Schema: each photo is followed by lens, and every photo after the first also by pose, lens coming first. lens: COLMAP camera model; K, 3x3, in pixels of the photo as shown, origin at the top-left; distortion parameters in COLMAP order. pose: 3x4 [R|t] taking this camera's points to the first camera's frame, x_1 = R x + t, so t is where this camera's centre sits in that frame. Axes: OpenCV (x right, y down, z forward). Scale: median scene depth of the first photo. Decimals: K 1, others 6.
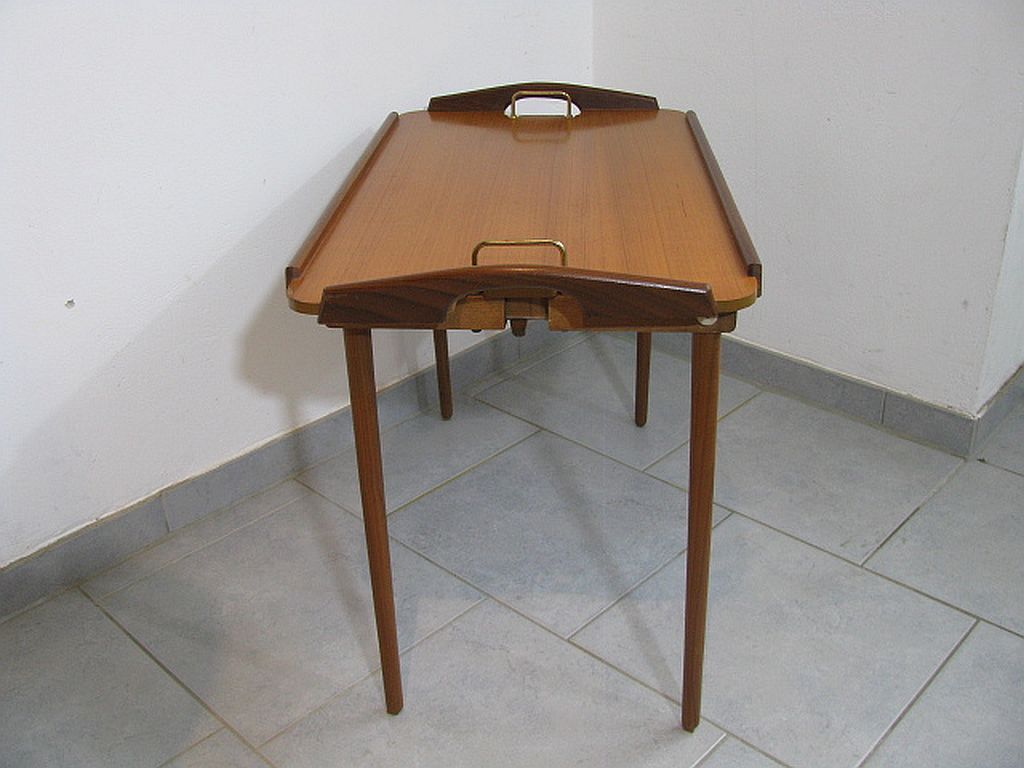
lens RADIAL K [[1081.1, 0, 501.6], [0, 1081.1, 362.7], [0, 0, 1]] dist [-0.228980, 0.275684]
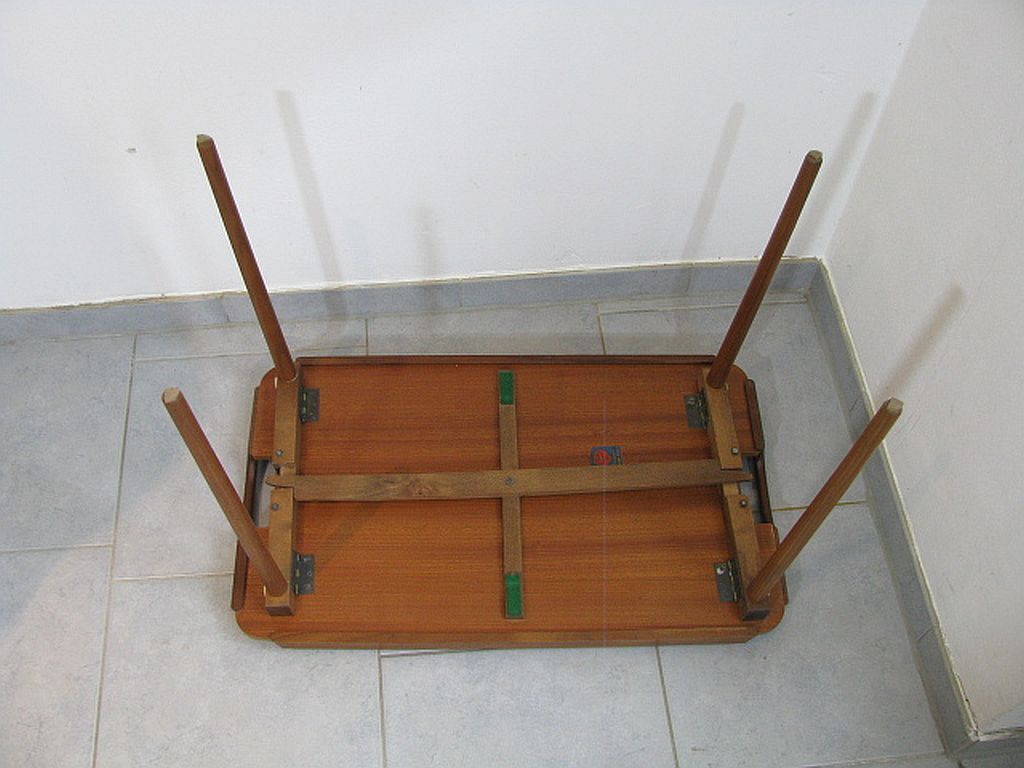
lens RADIAL K [[1081.1, 0, 501.6], [0, 1081.1, 362.7], [0, 0, 1]] dist [-0.228980, 0.275684]
pose [[0.757018, 0.568085, -0.322805, 0.297626], [-0.334009, 0.761069, 0.556068, -0.542839], [0.561571, -0.313134, 0.765889, 0.299282]]
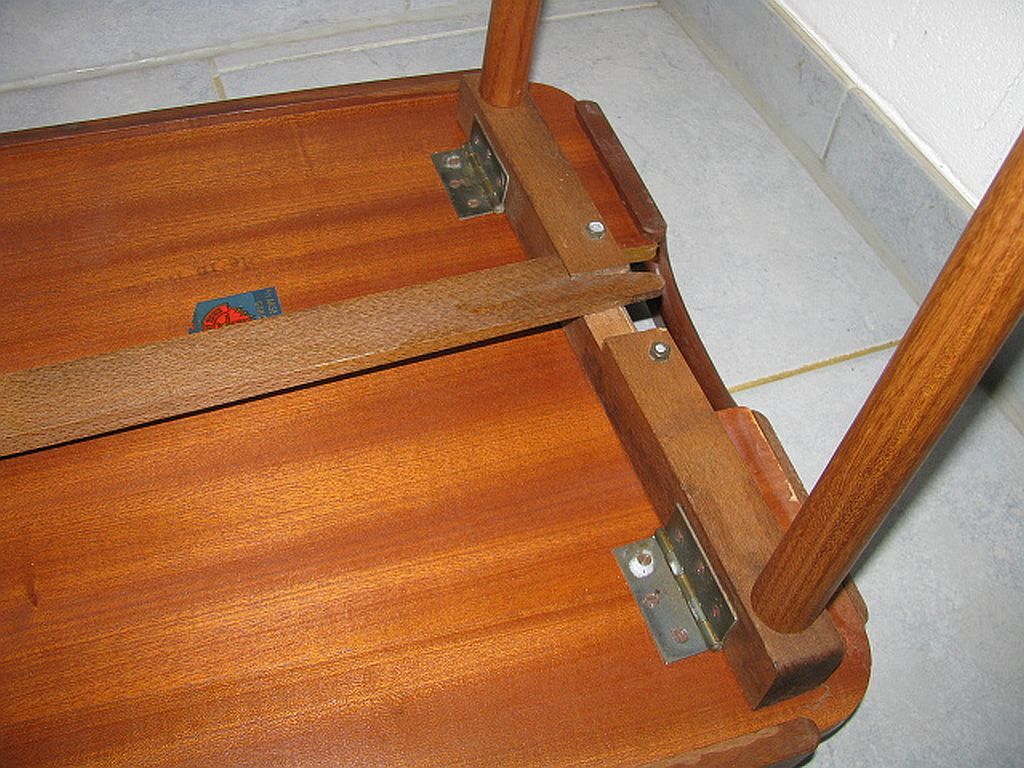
lens RADIAL K [[1081.1, 0, 501.6], [0, 1081.1, 362.7], [0, 0, 1]] dist [-0.228980, 0.275684]
pose [[0.900981, 0.381428, -0.206751, 0.248091], [-0.271671, 0.867543, 0.416611, -0.086933], [0.338273, -0.319190, 0.885262, 0.836056]]
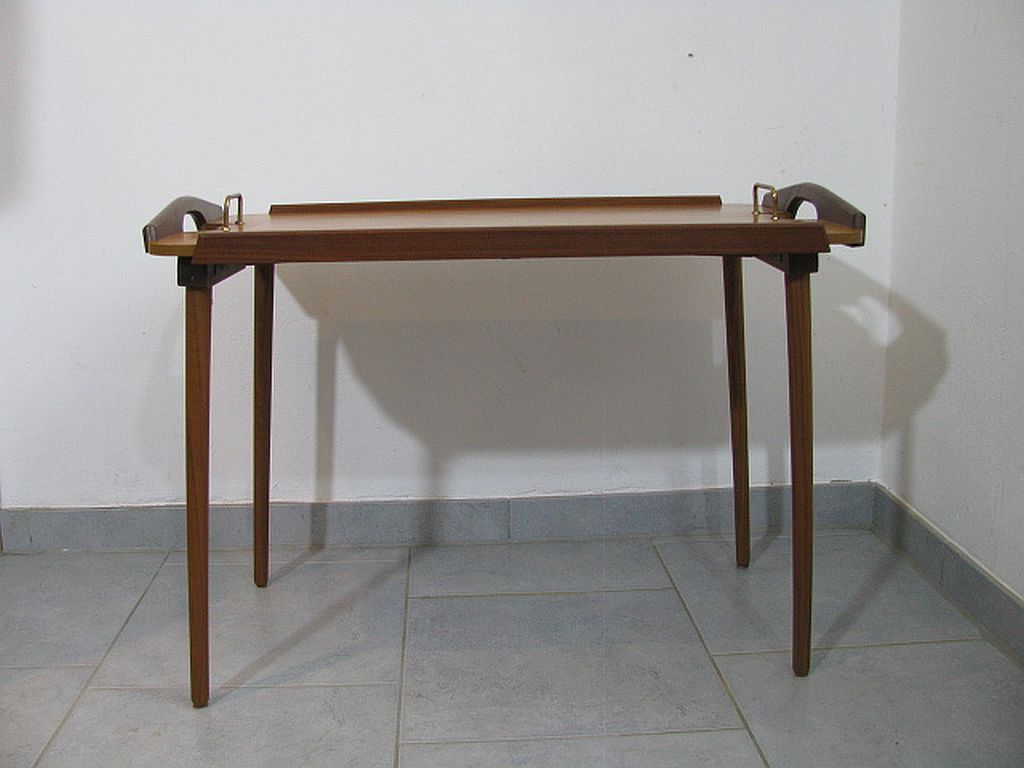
lens RADIAL K [[1082.7, 0, 492.6], [0, 1082.7, 354.5], [0, 0, 1]] dist [-0.226463, 0.270573]
pose [[0.726419, 0.153722, -0.669840, 0.562812], [-0.308620, 0.943827, -0.118089, 0.038056], [0.614060, 0.292507, 0.733055, 0.302103]]
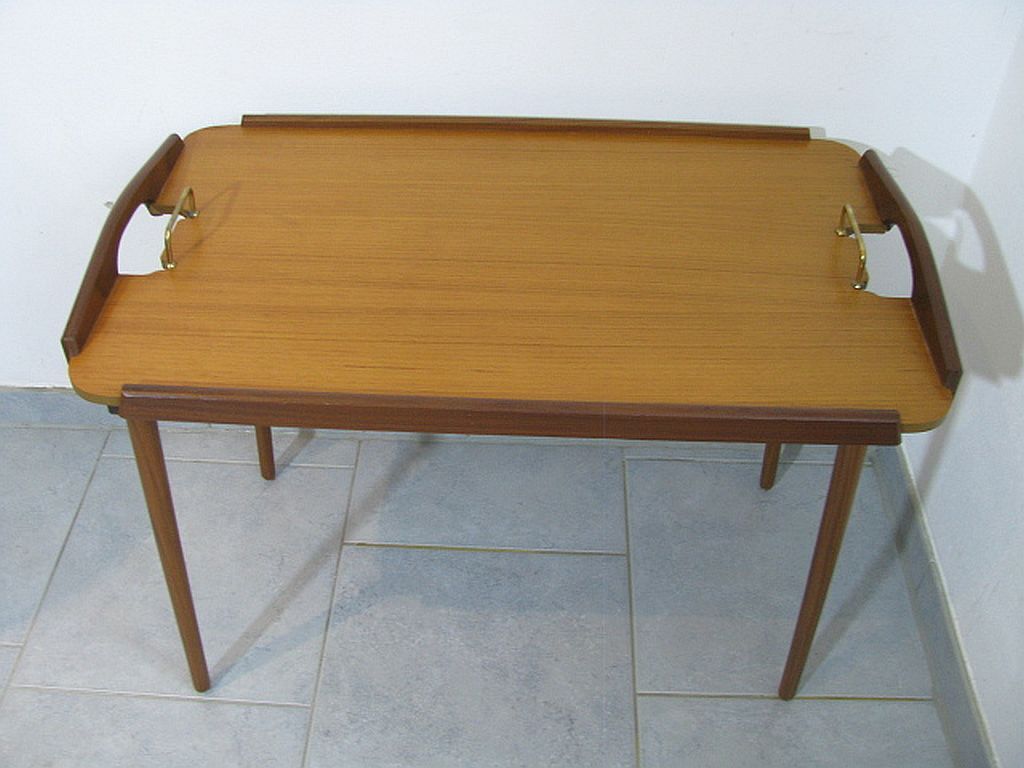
lens RADIAL K [[1082.7, 0, 492.6], [0, 1082.7, 354.5], [0, 0, 1]] dist [-0.226463, 0.270573]
pose [[0.657884, 0.526923, -0.538089, 0.382222], [-0.349970, 0.846547, 0.401097, -0.410883], [0.666865, -0.075560, 0.741337, 0.447841]]
